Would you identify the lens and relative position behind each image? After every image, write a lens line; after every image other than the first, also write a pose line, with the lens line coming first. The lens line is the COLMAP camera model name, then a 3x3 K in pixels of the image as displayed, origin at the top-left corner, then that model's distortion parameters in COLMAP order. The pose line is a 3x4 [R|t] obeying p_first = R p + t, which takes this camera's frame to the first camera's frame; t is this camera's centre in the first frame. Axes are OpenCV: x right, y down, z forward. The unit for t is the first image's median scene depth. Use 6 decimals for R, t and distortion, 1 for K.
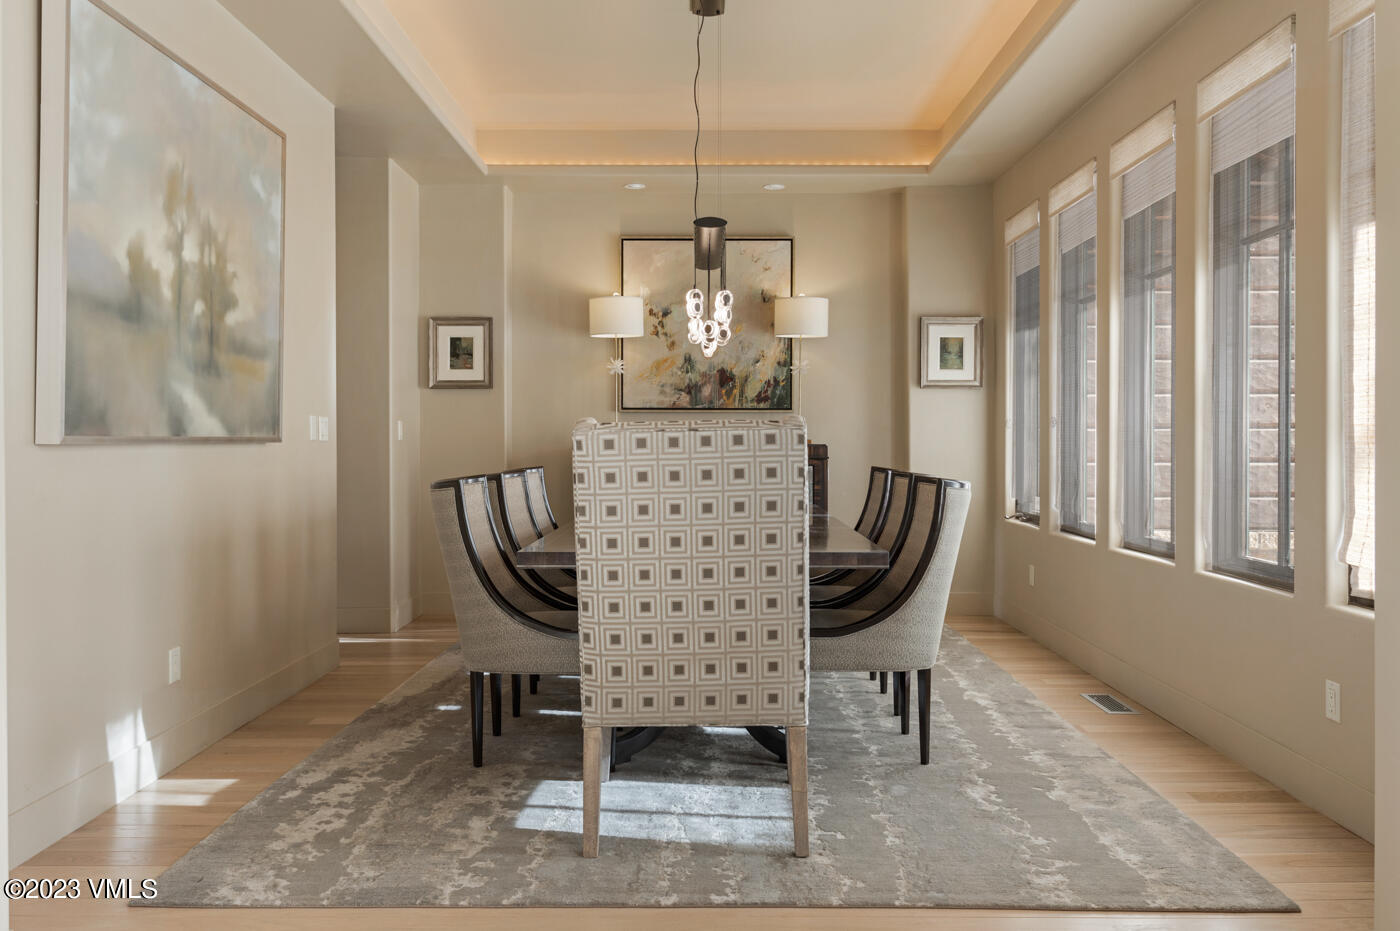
lens RADIAL K [[1098.3, 0, 701.0], [0, 1098.3, 468.7], [0, 0, 1]] dist [-0.024511, 0.001679]
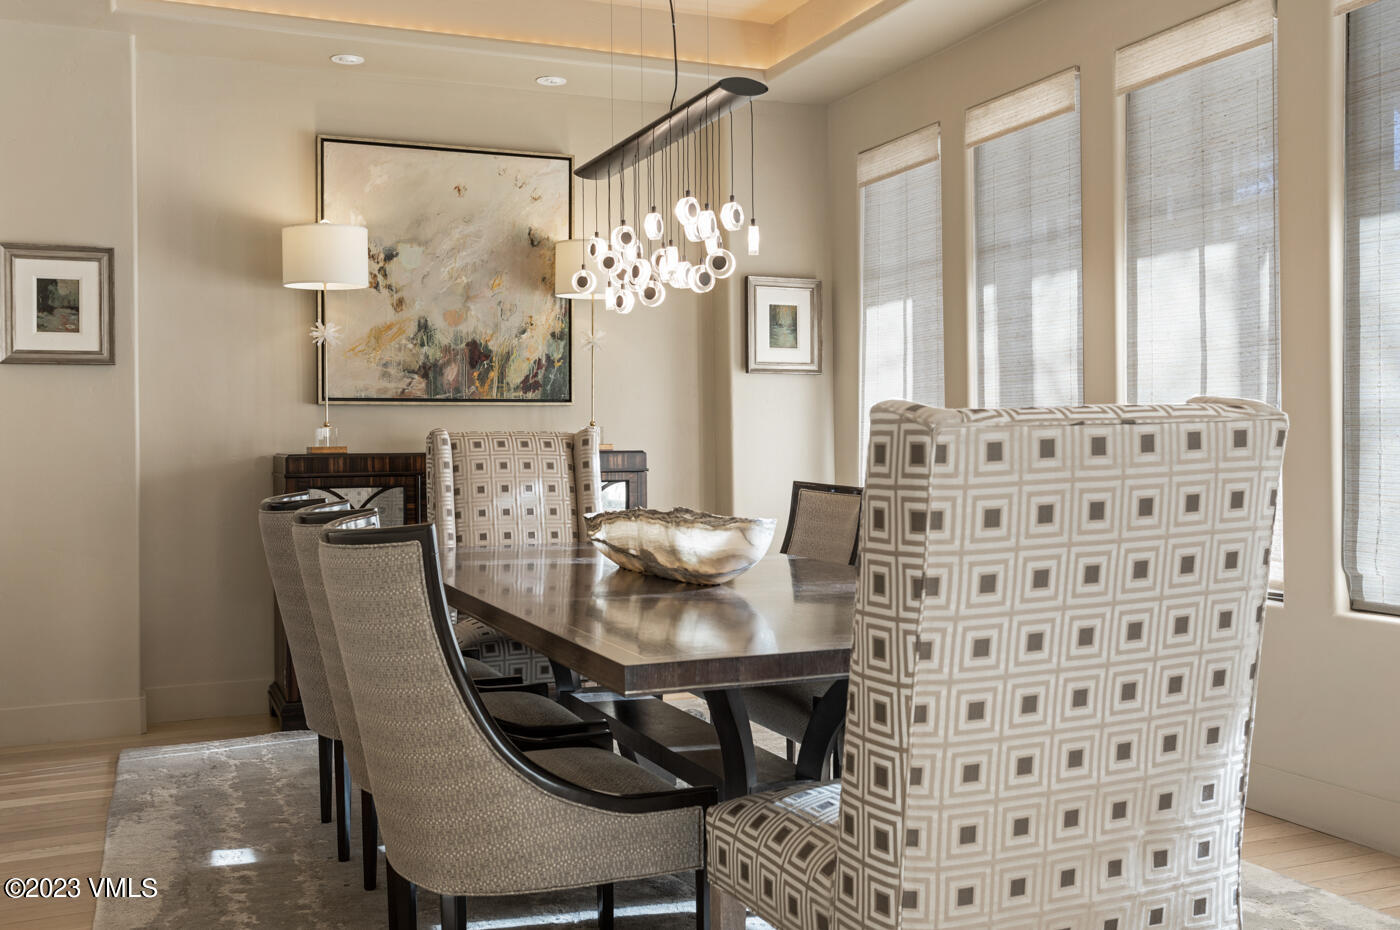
lens RADIAL K [[1324.1, 0, 699.5], [0, 1324.1, 455.1], [0, 0, 1]] dist [-0.017379, 0.000000]
pose [[0.920210, -0.012032, 0.391240, -0.174673], [0.019446, 0.999698, -0.014994, -0.005616], [-0.390942, 0.021406, 0.920166, 0.195034]]
